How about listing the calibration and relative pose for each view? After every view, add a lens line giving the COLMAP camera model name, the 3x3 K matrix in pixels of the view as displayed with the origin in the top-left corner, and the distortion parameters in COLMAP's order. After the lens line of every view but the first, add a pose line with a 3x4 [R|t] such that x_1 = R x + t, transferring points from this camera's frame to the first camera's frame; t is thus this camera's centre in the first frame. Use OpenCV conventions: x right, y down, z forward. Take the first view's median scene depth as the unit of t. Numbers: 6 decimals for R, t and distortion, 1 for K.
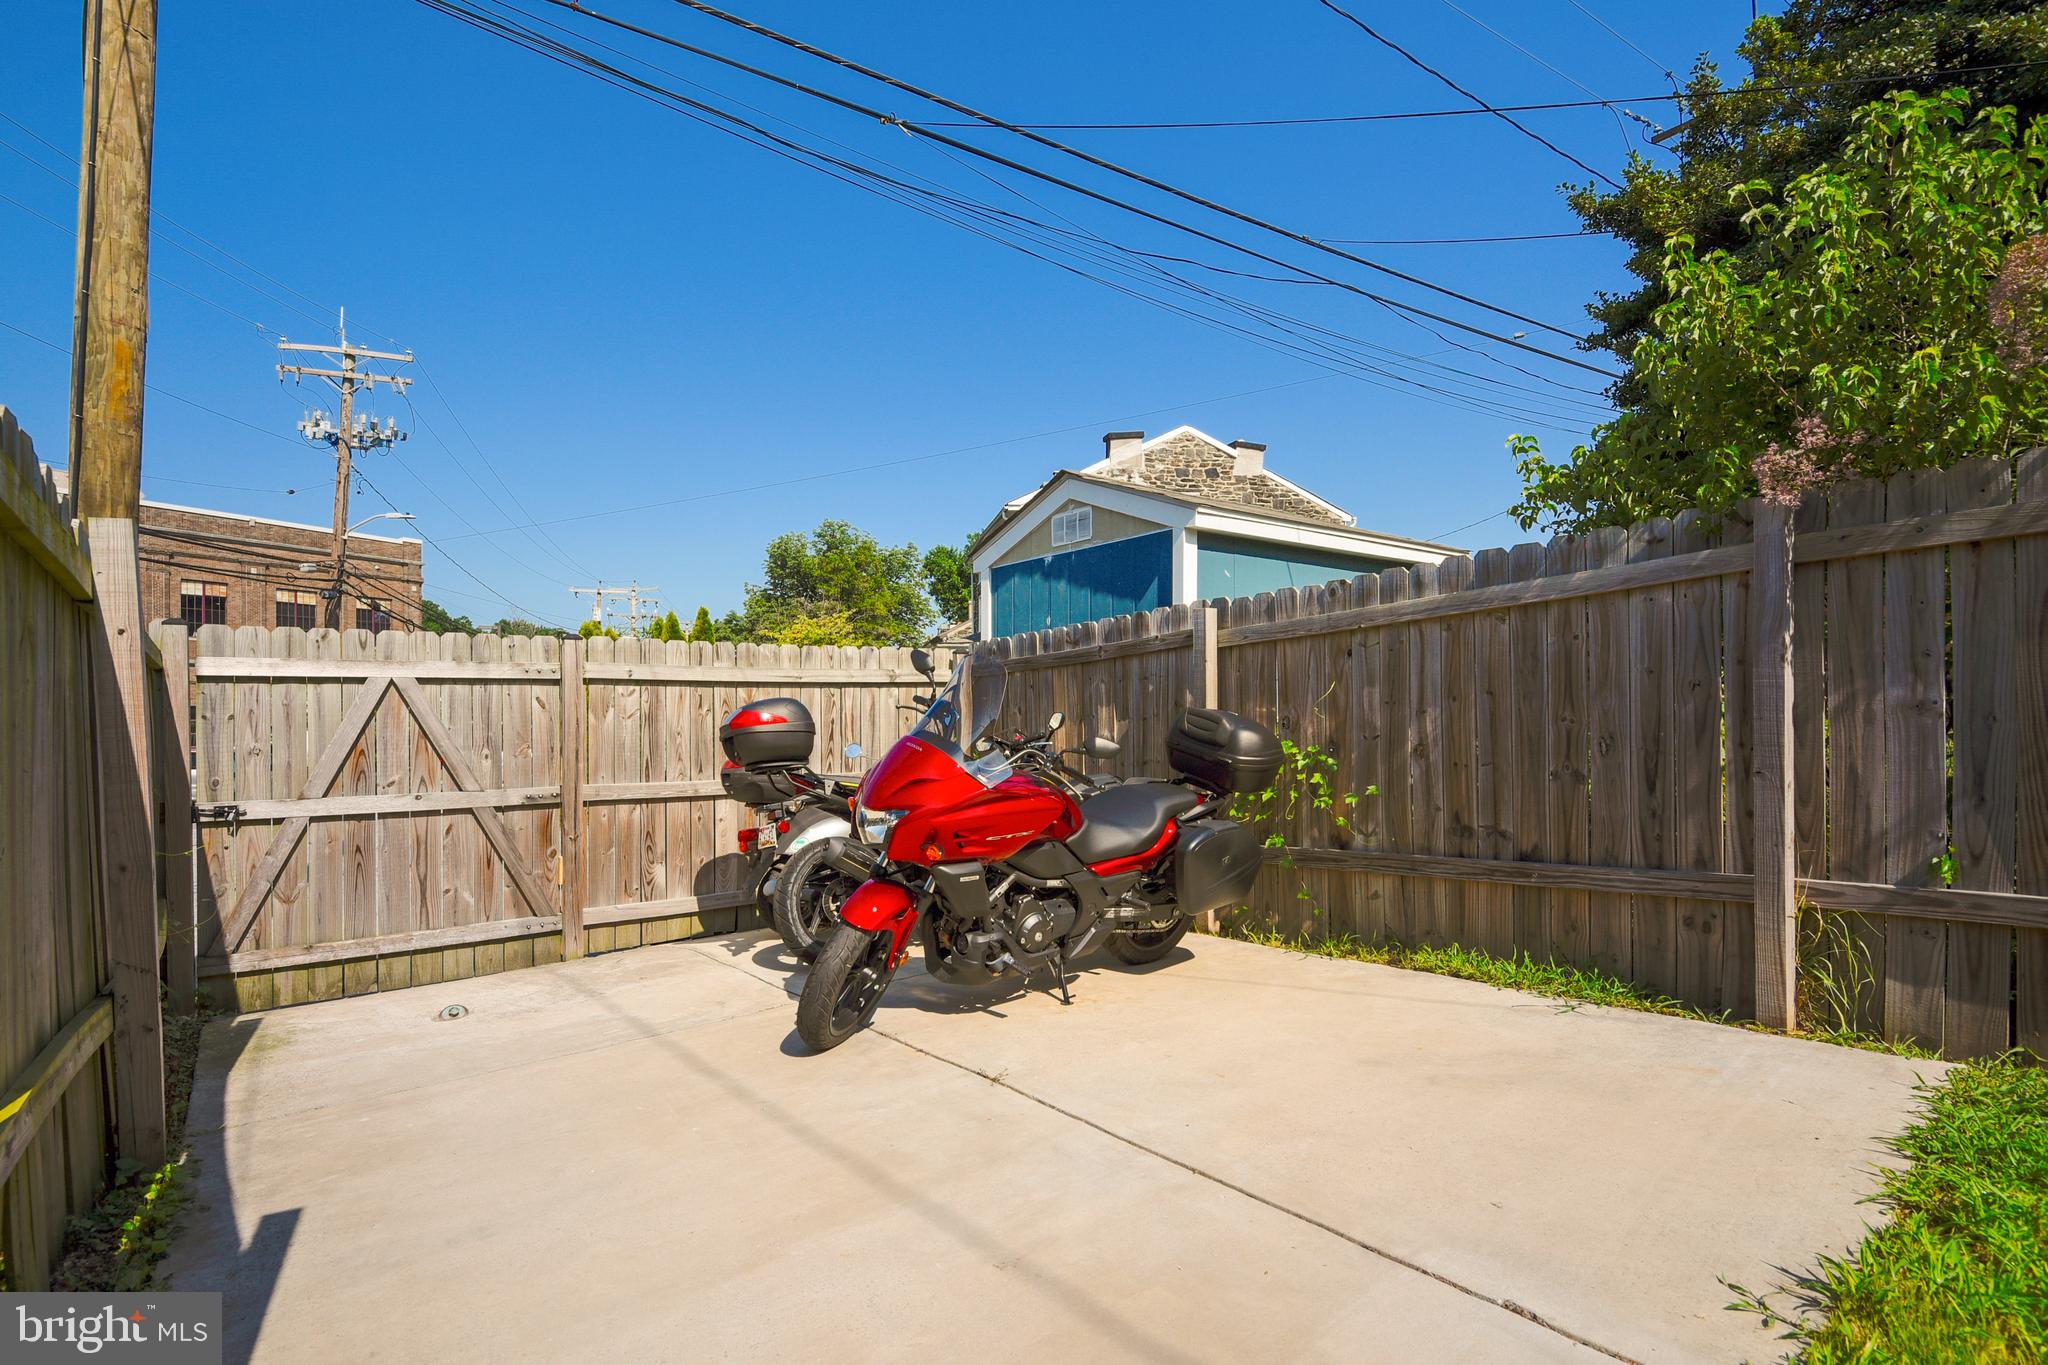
lens RADIAL K [[982.4, 0, 1029.9], [0, 982.4, 695.5], [0, 0, 1]] dist [-0.006540, -0.000782]
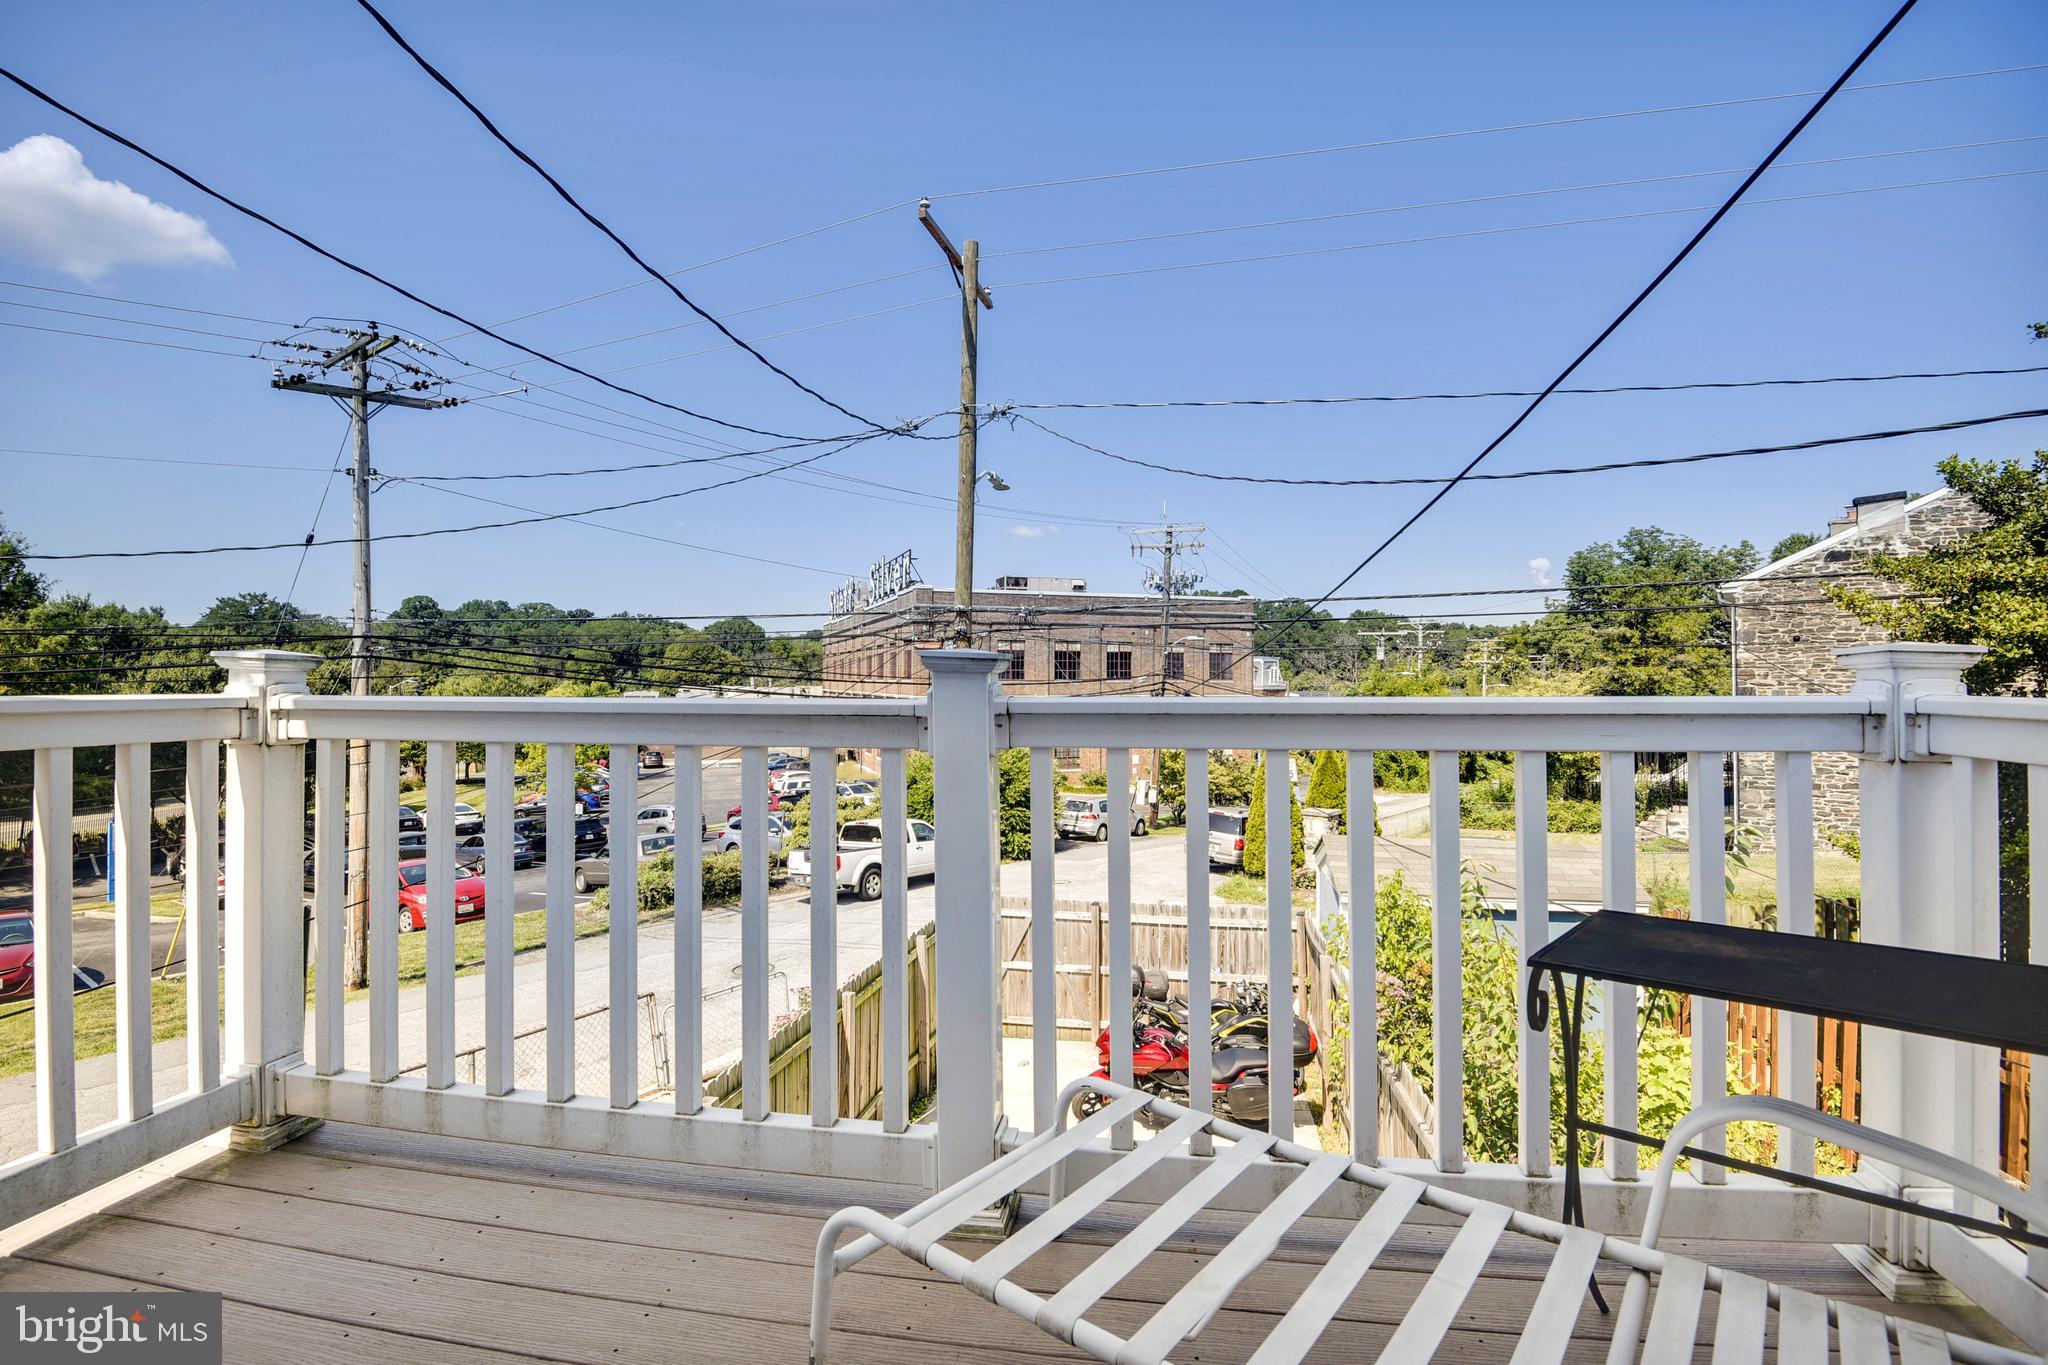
lens RADIAL K [[926.4, 0, 1031.4], [0, 926.4, 664.4], [0, 0, 1]] dist [-0.032324, -0.007032]
pose [[0.680799, -0.011396, -0.732382, 0.161852], [-0.008350, 0.999693, -0.023318, -0.089447], [0.732423, 0.021990, 0.680495, -0.096140]]
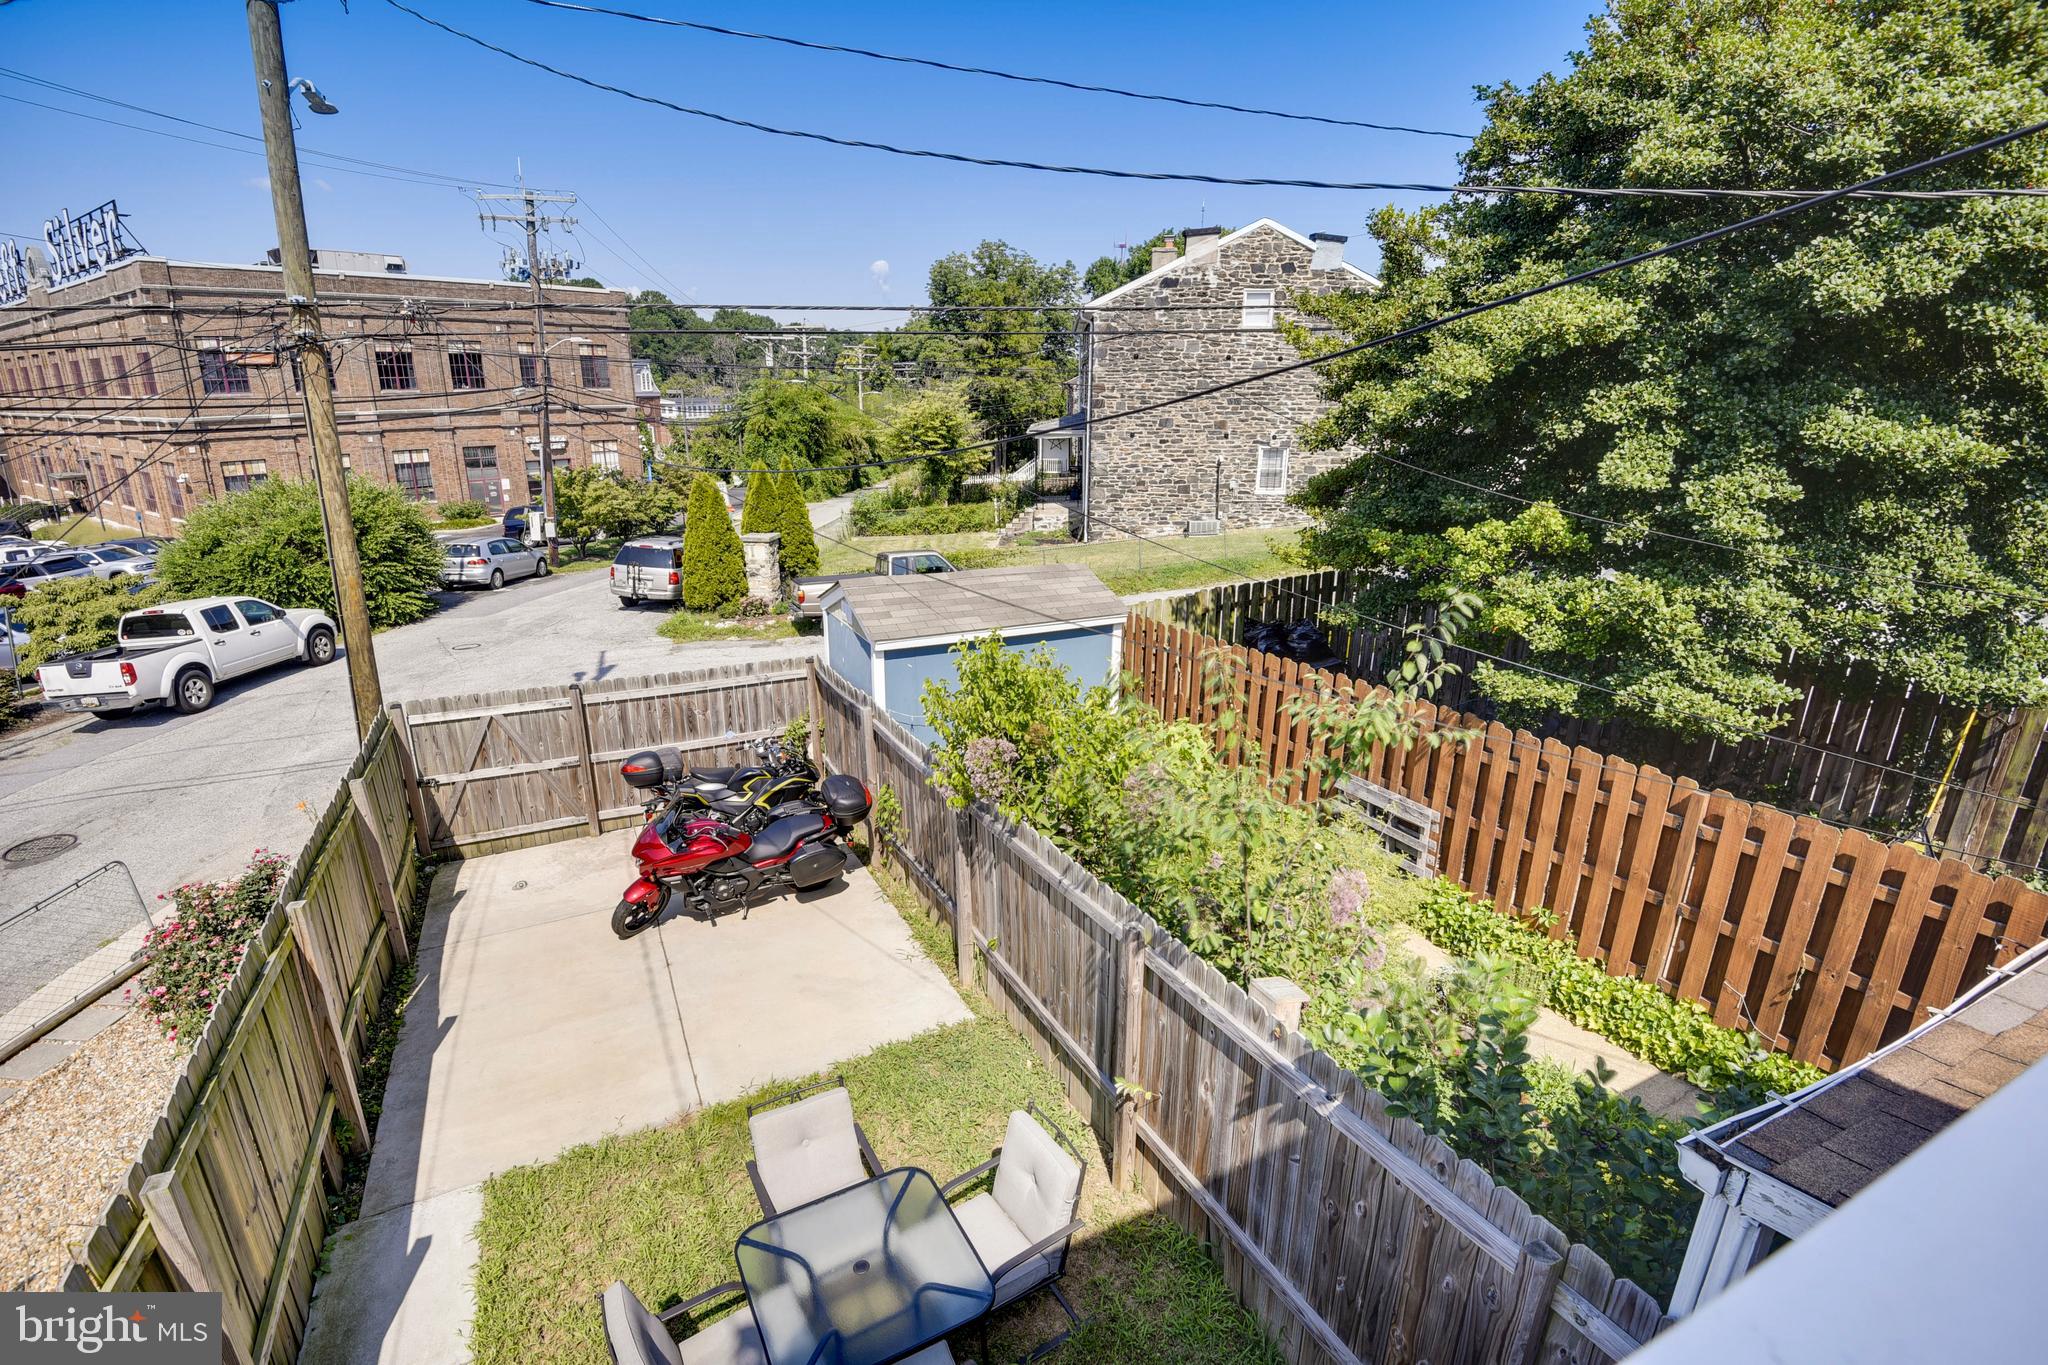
lens RADIAL K [[926.4, 0, 1002.1], [0, 926.4, 684.2], [0, 0, 1]] dist [-0.032324, -0.007032]
pose [[0.978441, 0.069810, -0.194372, 0.110796], [-0.009056, 0.954736, 0.297315, -0.094738], [0.206329, -0.289145, 0.934785, -0.081410]]
